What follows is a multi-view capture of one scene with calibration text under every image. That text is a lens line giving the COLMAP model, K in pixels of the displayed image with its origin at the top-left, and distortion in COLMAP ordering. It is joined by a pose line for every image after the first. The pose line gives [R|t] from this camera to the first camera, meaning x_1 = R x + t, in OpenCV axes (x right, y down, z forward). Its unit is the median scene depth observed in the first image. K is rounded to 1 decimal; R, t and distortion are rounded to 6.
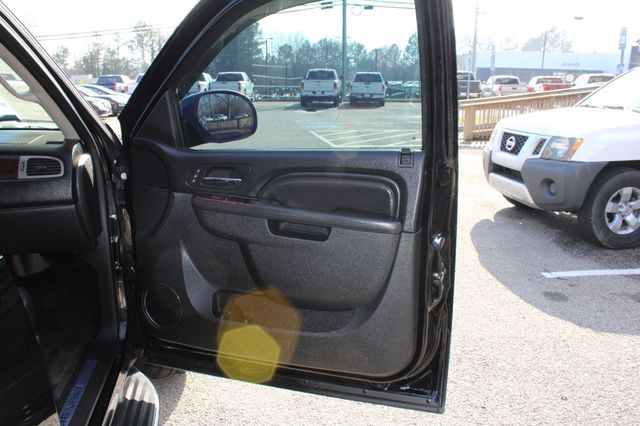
lens RADIAL K [[536.3, 0, 320.0], [0, 536.3, 213.0], [0, 0, 1]] dist [-0.166147, 0.141665]
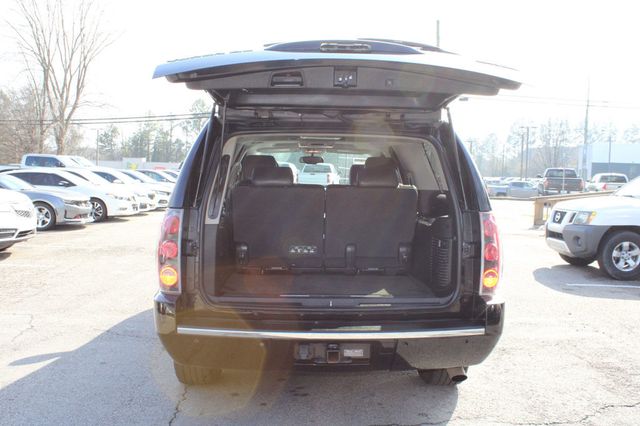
lens RADIAL K [[658.2, 0, 320.0], [0, 658.2, 213.0], [0, 0, 1]] dist [-0.103546, 0.034013]
pose [[0.992276, 0.032949, -0.119591, -0.021427], [-0.054255, 0.982252, -0.179545, 0.044702], [0.111552, 0.184647, 0.976454, -0.181627]]
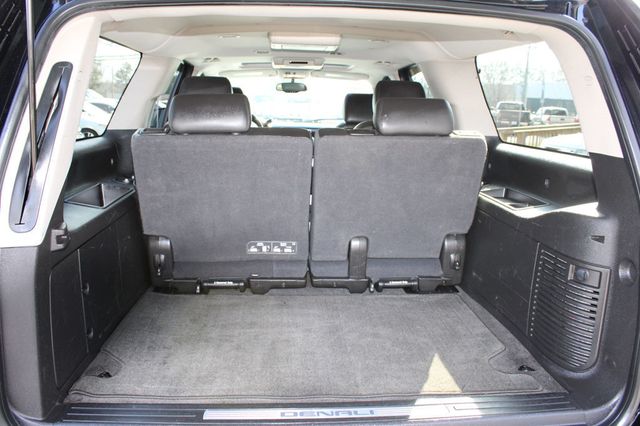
lens RADIAL K [[536.3, 0, 320.0], [0, 536.3, 213.0], [0, 0, 1]] dist [-0.166147, 0.141665]
pose [[0.995557, 0.049608, -0.080034, -0.031674], [-0.052913, 0.997809, -0.039713, 0.024577], [0.077888, 0.043772, 0.996001, -0.101650]]
